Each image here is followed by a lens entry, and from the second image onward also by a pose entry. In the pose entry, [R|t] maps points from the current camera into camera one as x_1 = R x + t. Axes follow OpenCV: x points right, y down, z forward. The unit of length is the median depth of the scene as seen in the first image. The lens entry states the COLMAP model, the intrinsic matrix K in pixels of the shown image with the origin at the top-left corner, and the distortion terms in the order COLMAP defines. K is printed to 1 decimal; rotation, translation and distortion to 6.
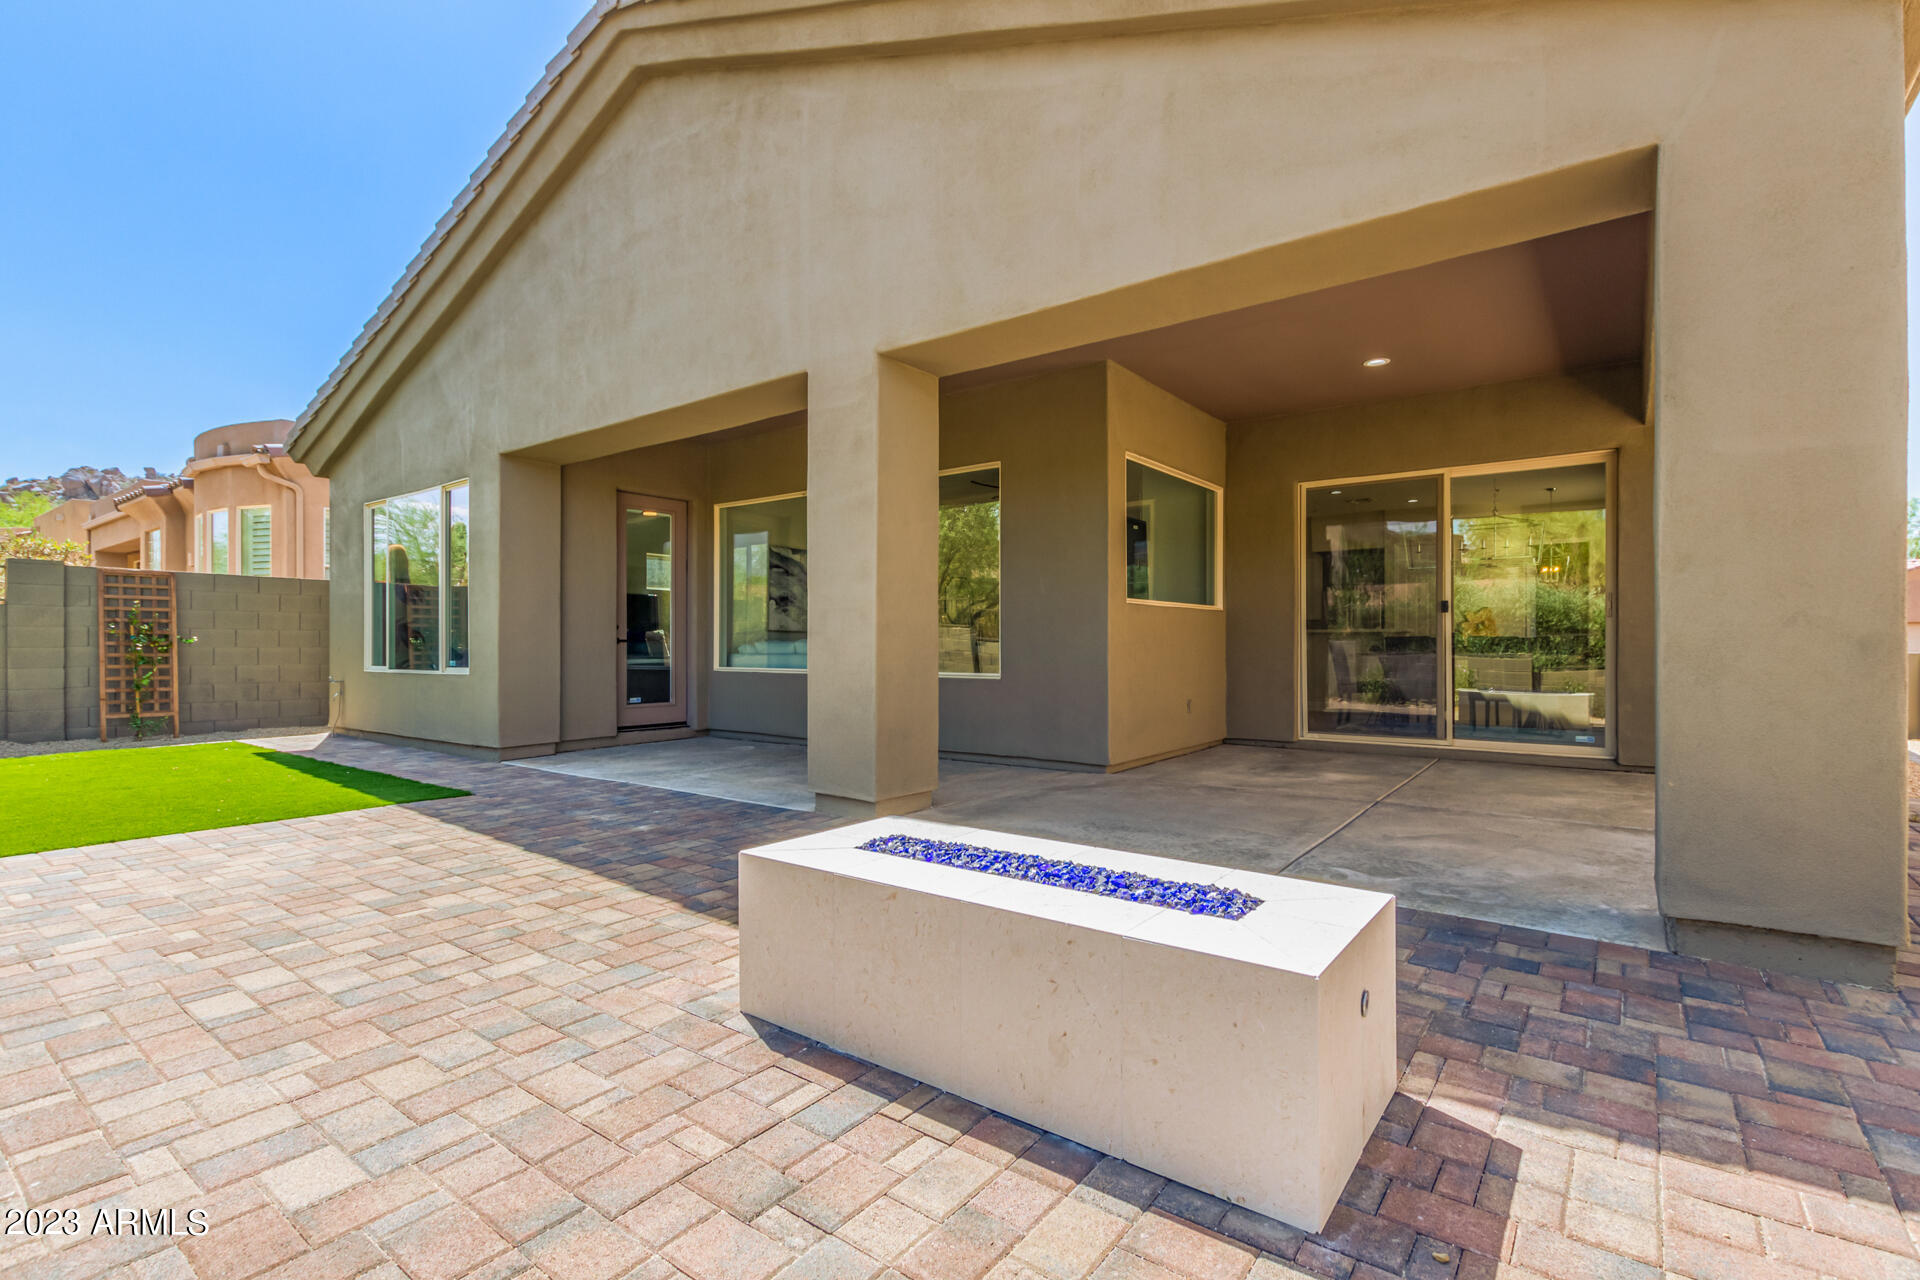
lens RADIAL K [[879.7, 0, 962.5], [0, 879.7, 642.6], [0, 0, 1]] dist [0.004587, -0.002152]
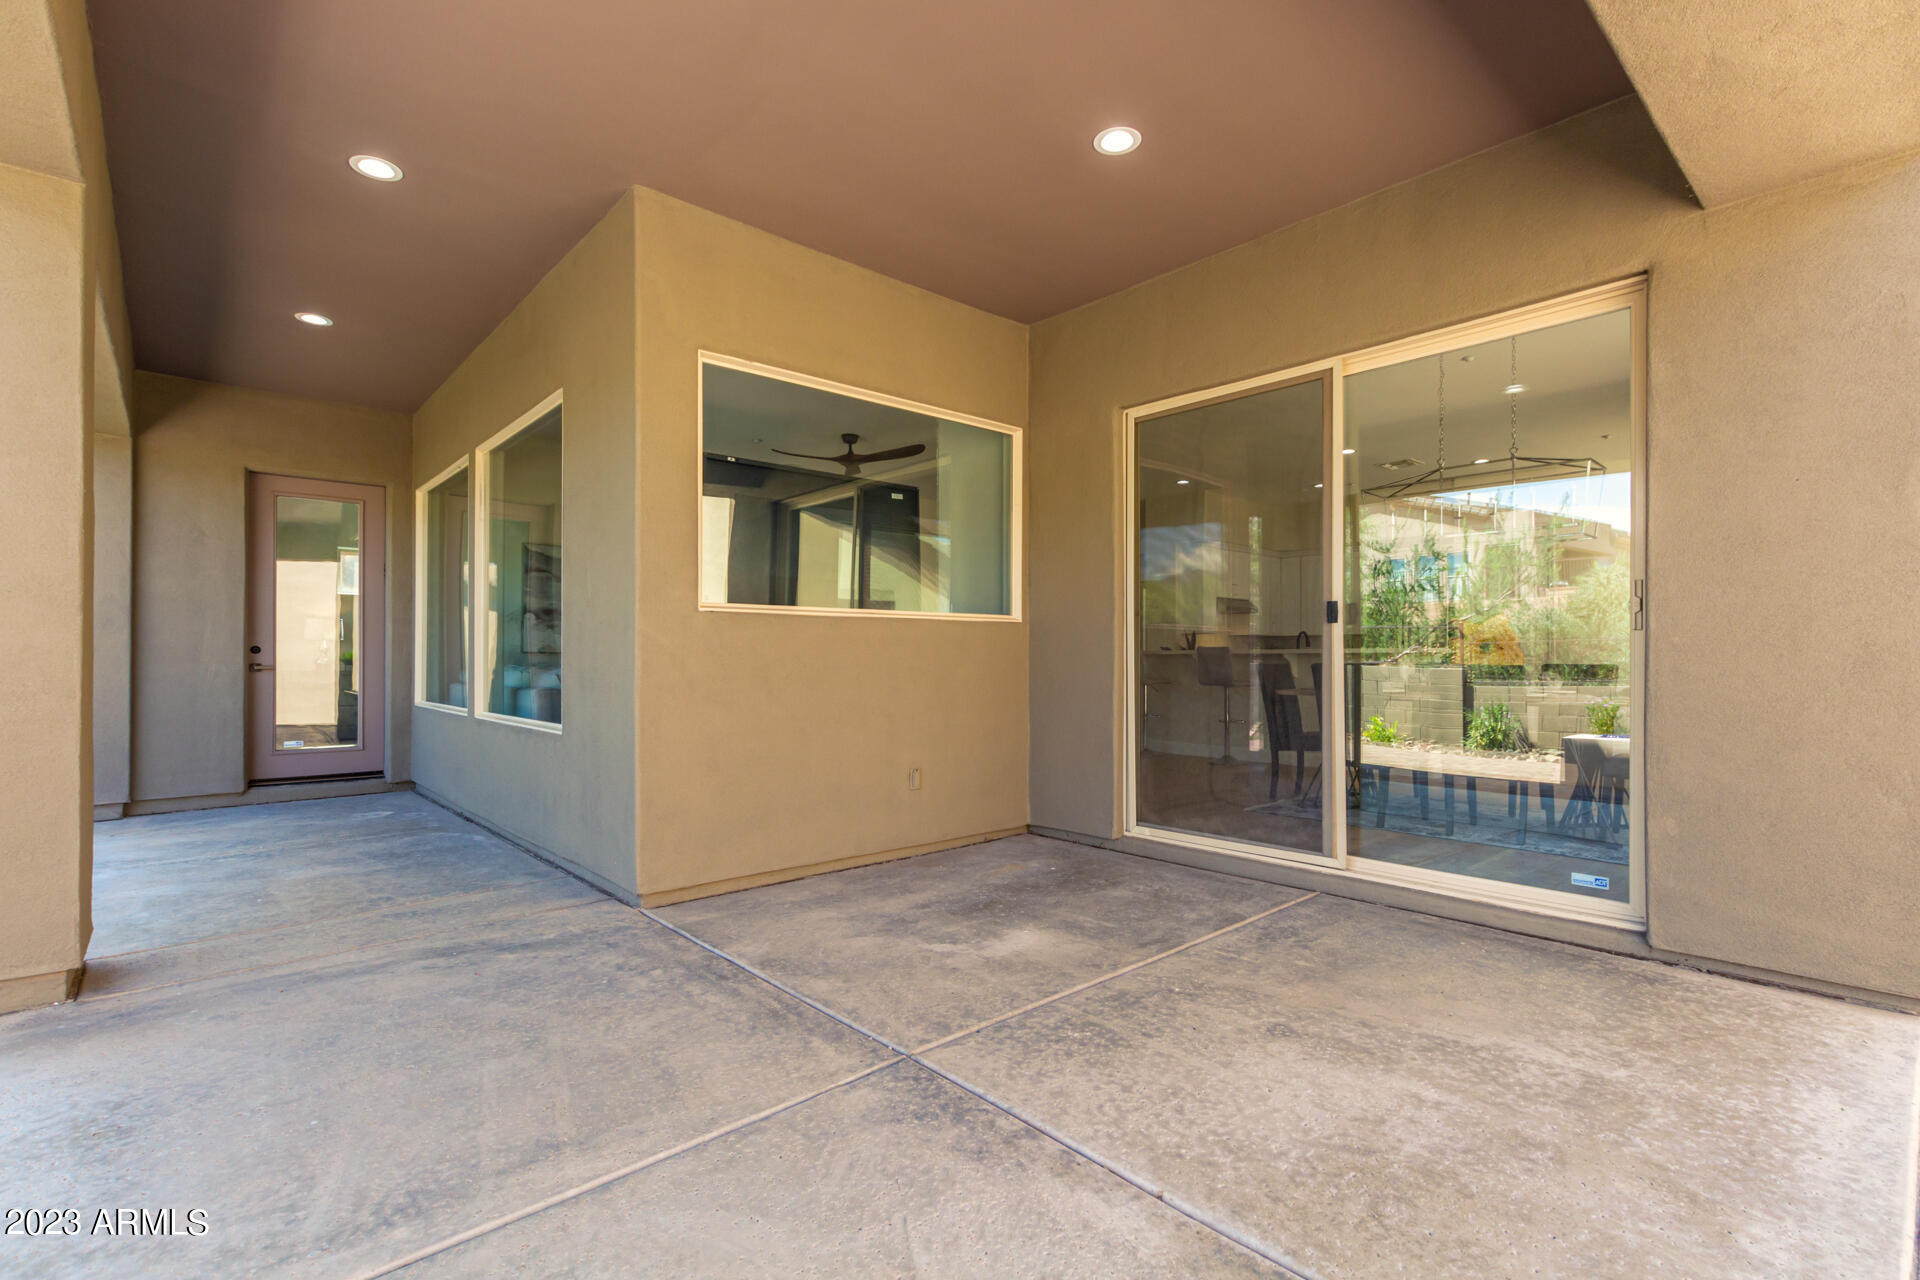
lens RADIAL K [[879.7, 0, 971.3], [0, 879.7, 653.4], [0, 0, 1]] dist [0.004587, -0.002152]
pose [[0.981875, -0.000628, -0.189531, 0.370634], [-0.000277, 0.999989, -0.004749, -0.010869], [0.189532, 0.004715, 0.981863, 0.365064]]
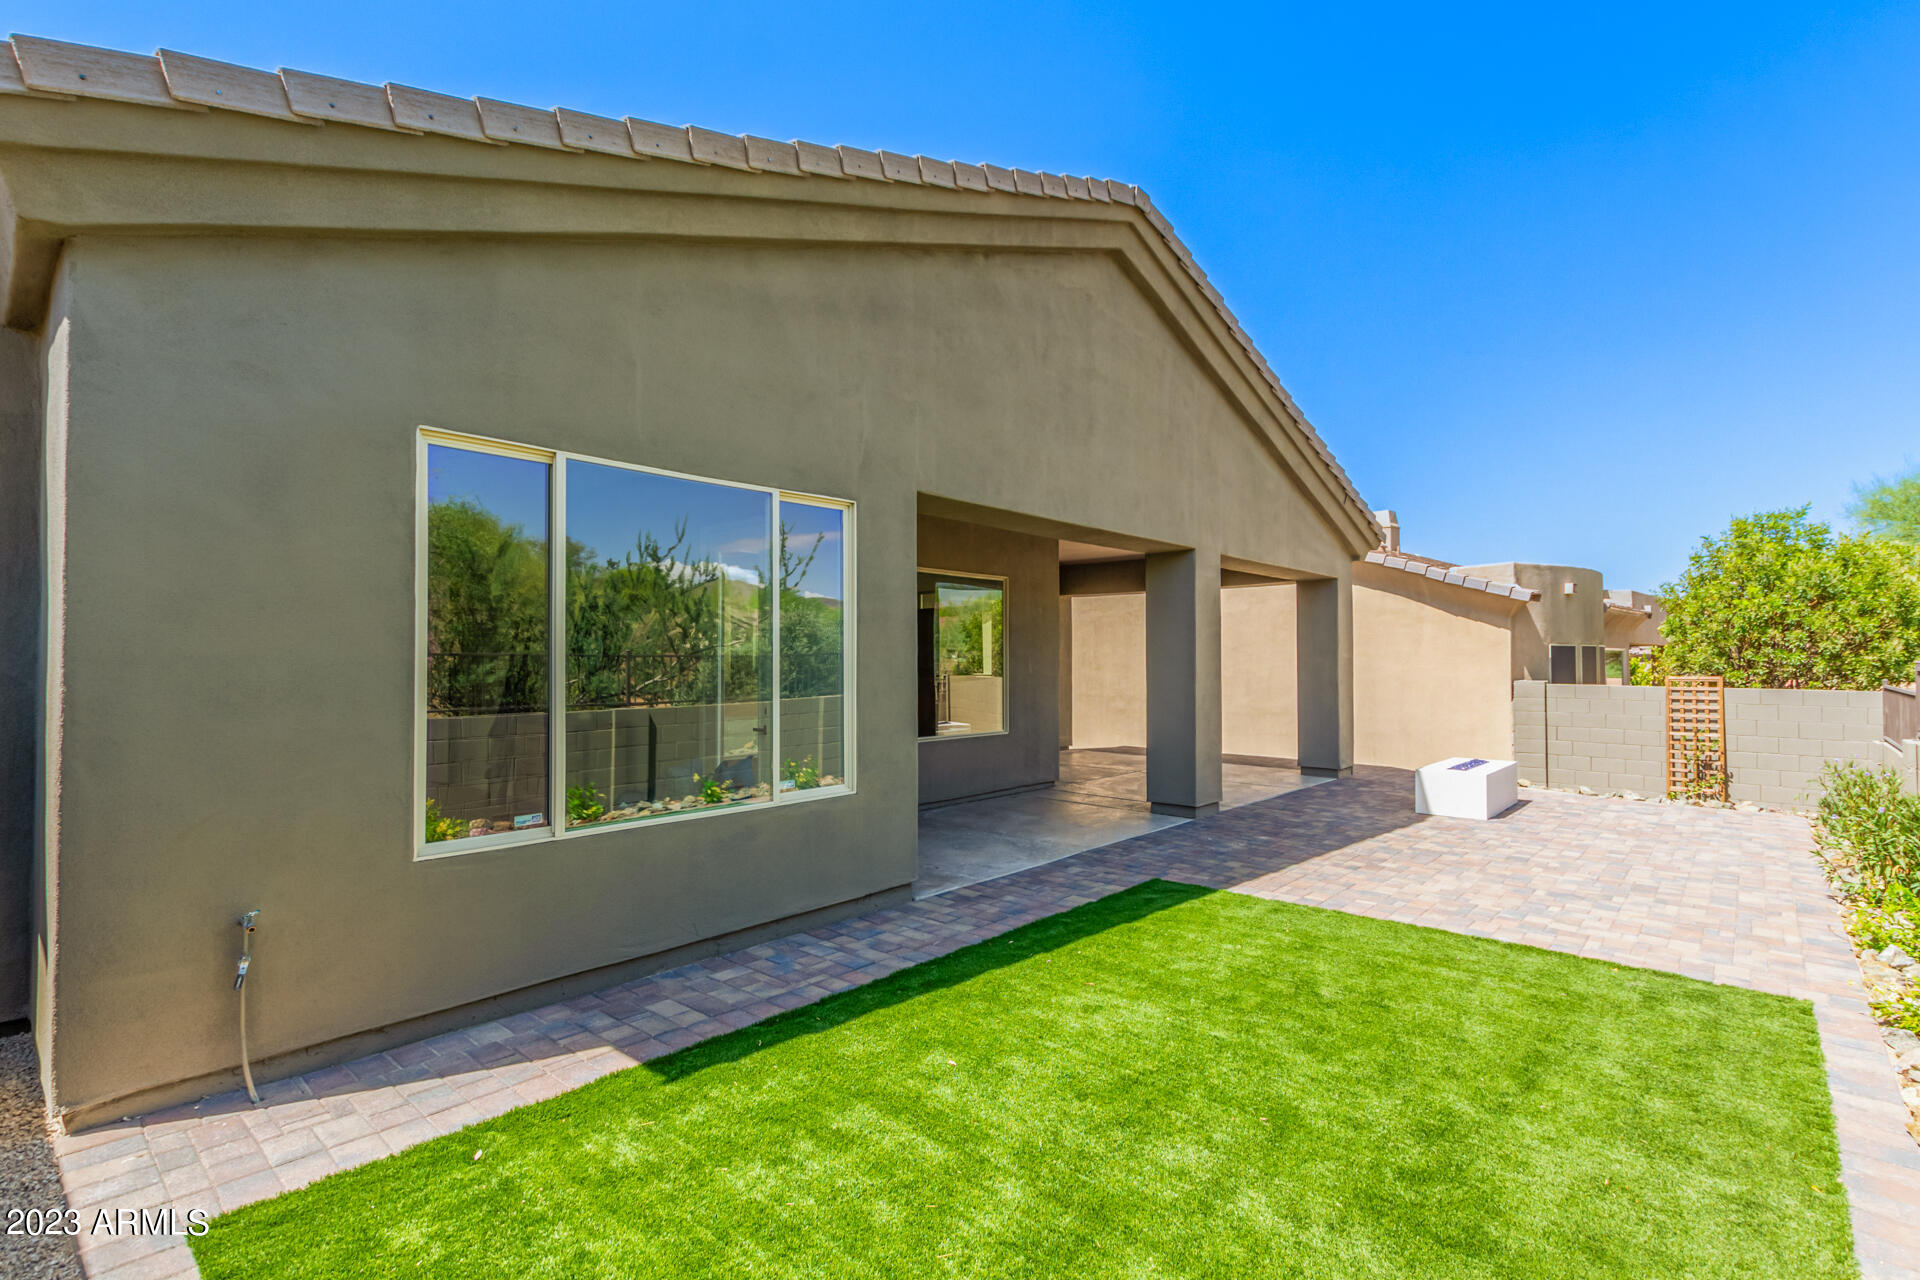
lens RADIAL K [[879.7, 0, 952.0], [0, 879.7, 631.4], [0, 0, 1]] dist [0.004587, -0.002152]
pose [[0.096795, 0.035406, 0.994674, -1.124214], [0.001527, 0.999361, -0.035721, -0.057728], [-0.995303, 0.004977, 0.096679, 0.789608]]
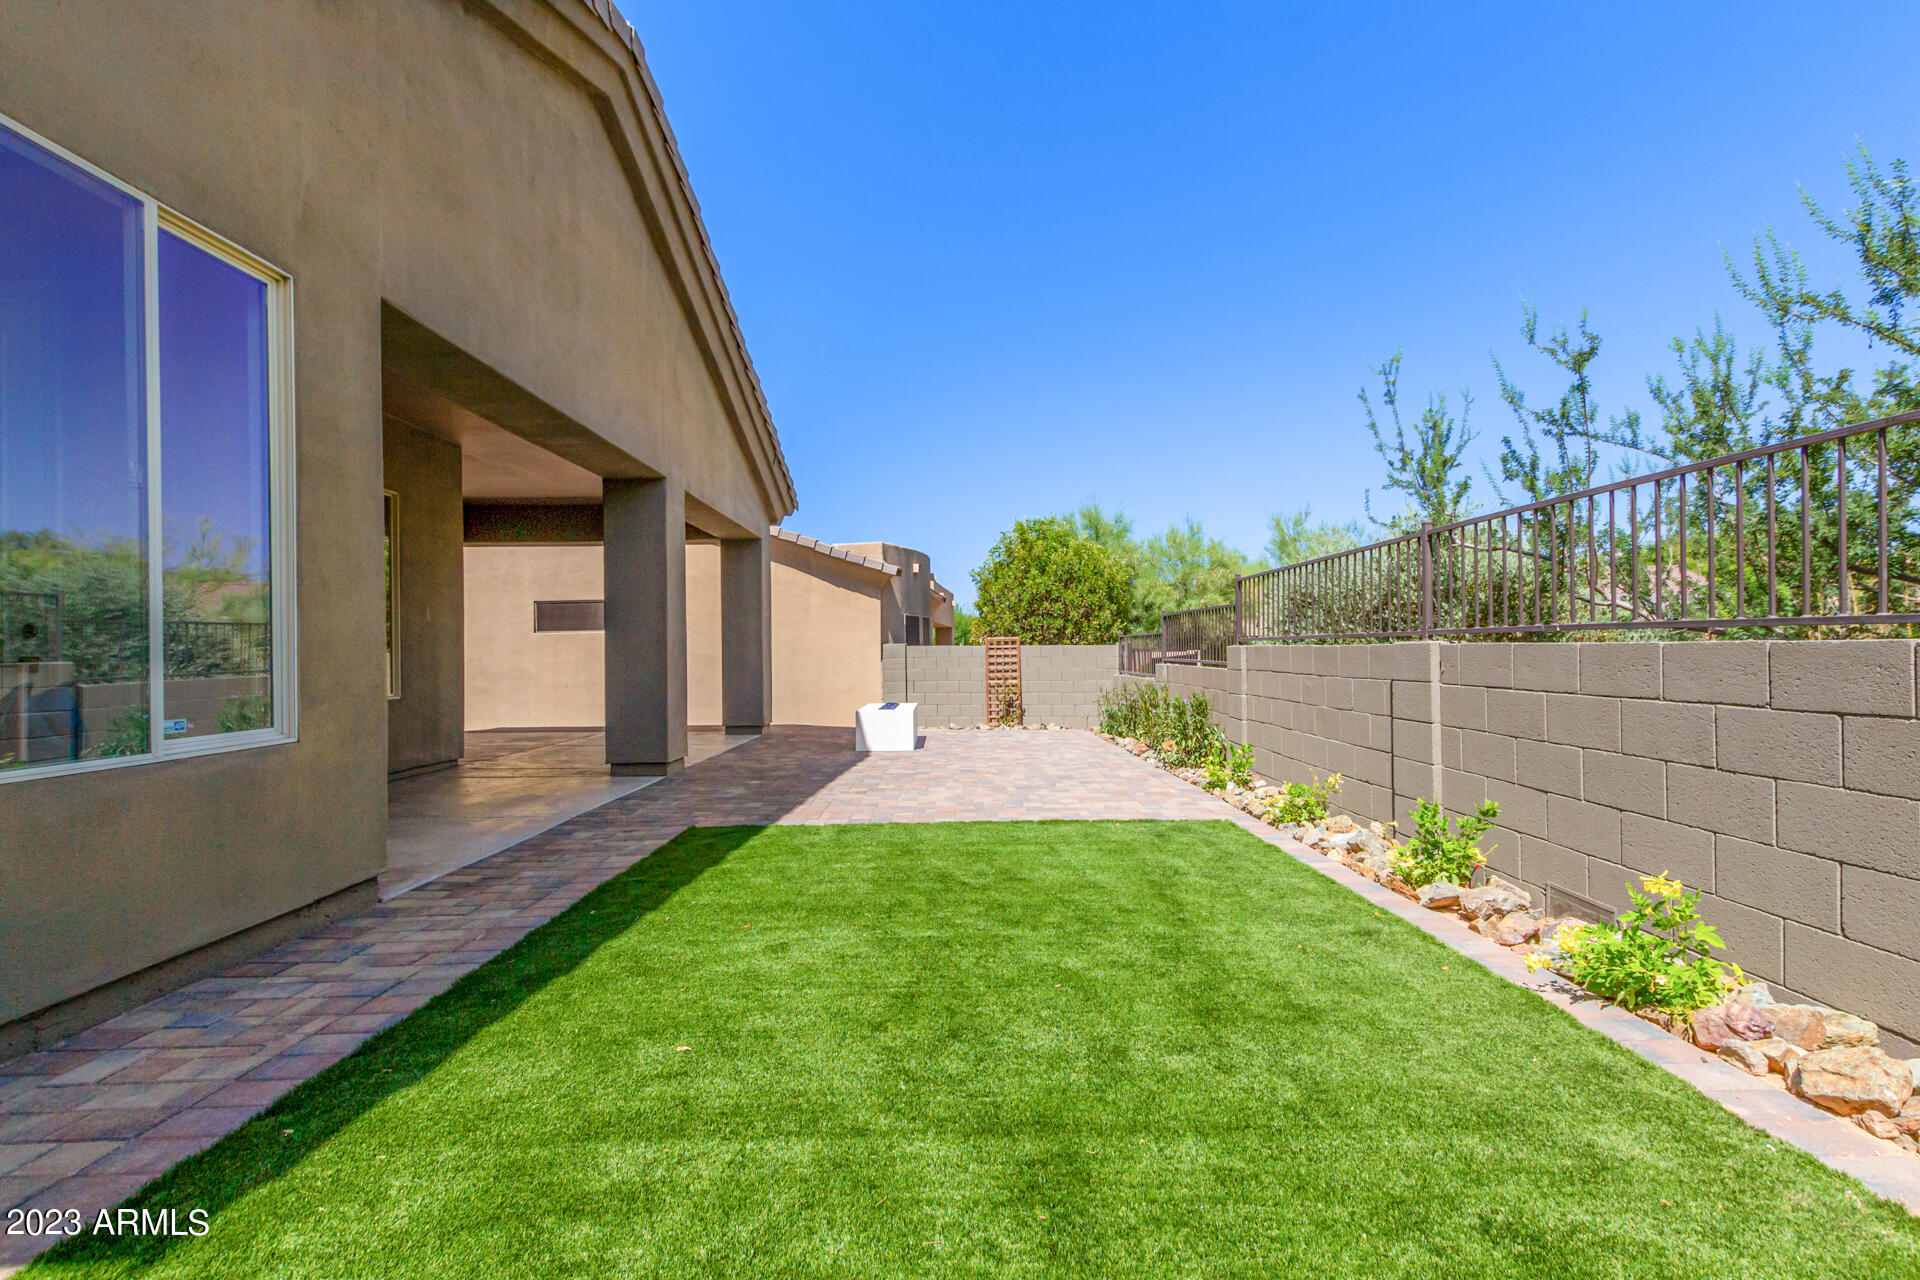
lens RADIAL K [[879.7, 0, 964.4], [0, 879.7, 653.6], [0, 0, 1]] dist [0.004587, -0.002152]
pose [[-0.611731, 0.008877, 0.791016, -1.006266], [0.014254, 0.999898, -0.000198, -0.002795], [-0.790937, 0.011154, -0.611795, 0.922806]]
